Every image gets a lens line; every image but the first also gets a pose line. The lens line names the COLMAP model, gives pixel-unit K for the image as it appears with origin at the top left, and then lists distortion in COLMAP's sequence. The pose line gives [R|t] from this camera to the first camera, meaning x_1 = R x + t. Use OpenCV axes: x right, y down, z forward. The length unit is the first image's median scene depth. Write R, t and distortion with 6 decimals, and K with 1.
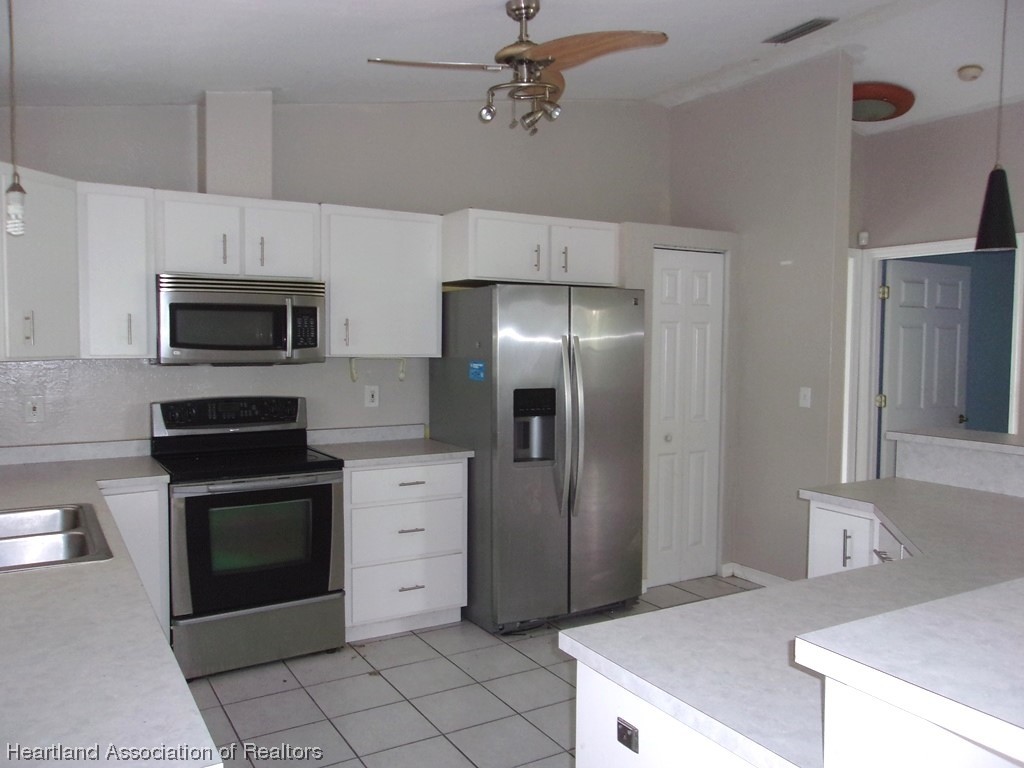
lens RADIAL K [[812.0, 0, 510.3], [0, 812.0, 377.3], [0, 0, 1]] dist [-0.031918, 0.072824]
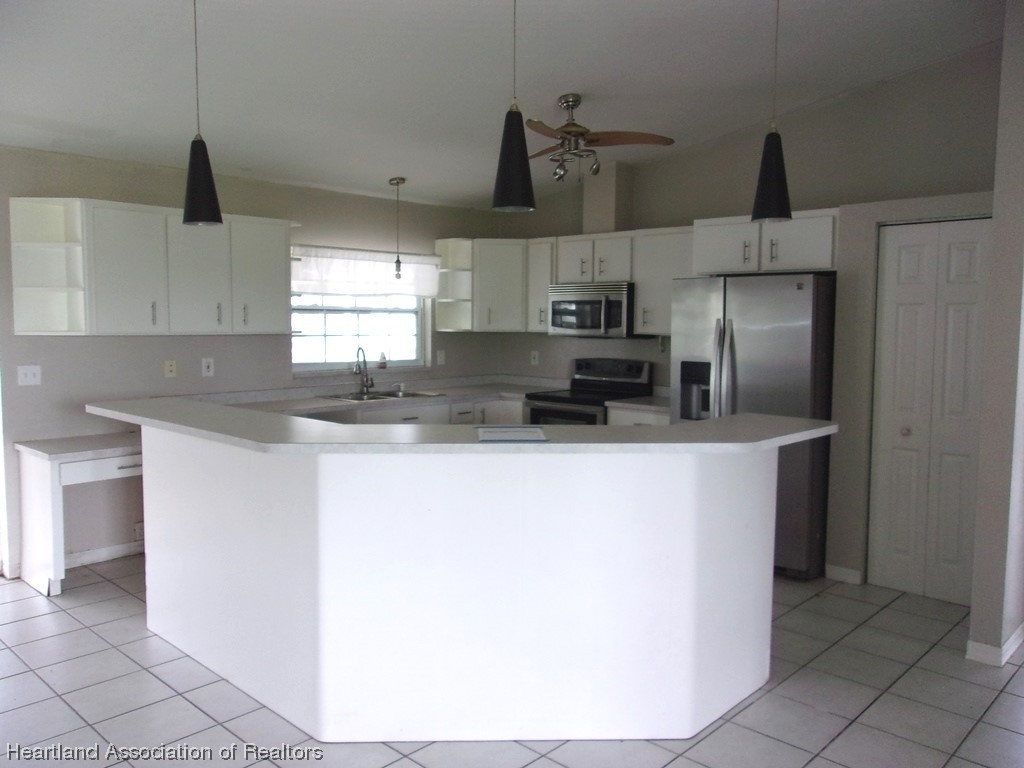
lens RADIAL K [[812.0, 0, 510.3], [0, 812.0, 377.3], [0, 0, 1]] dist [-0.031918, 0.072824]
pose [[0.268478, 0.062012, -0.961288, 1.136279], [-0.059230, 0.997100, 0.047779, -0.003963], [0.961463, 0.044110, 0.271372, 0.390808]]
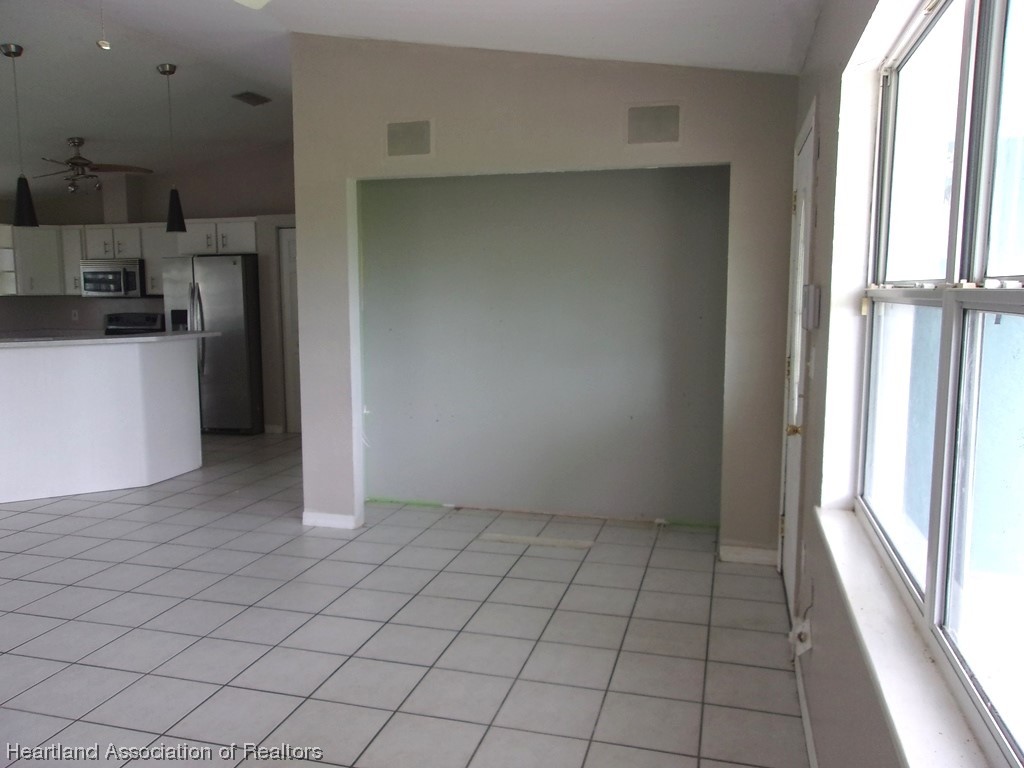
lens RADIAL K [[812.0, 0, 510.3], [0, 812.0, 377.3], [0, 0, 1]] dist [-0.031918, 0.072824]
pose [[0.685958, 0.064068, -0.724815, 2.012868], [-0.027418, 0.997685, 0.062239, 0.033871], [0.727124, -0.022820, 0.686126, 0.226321]]
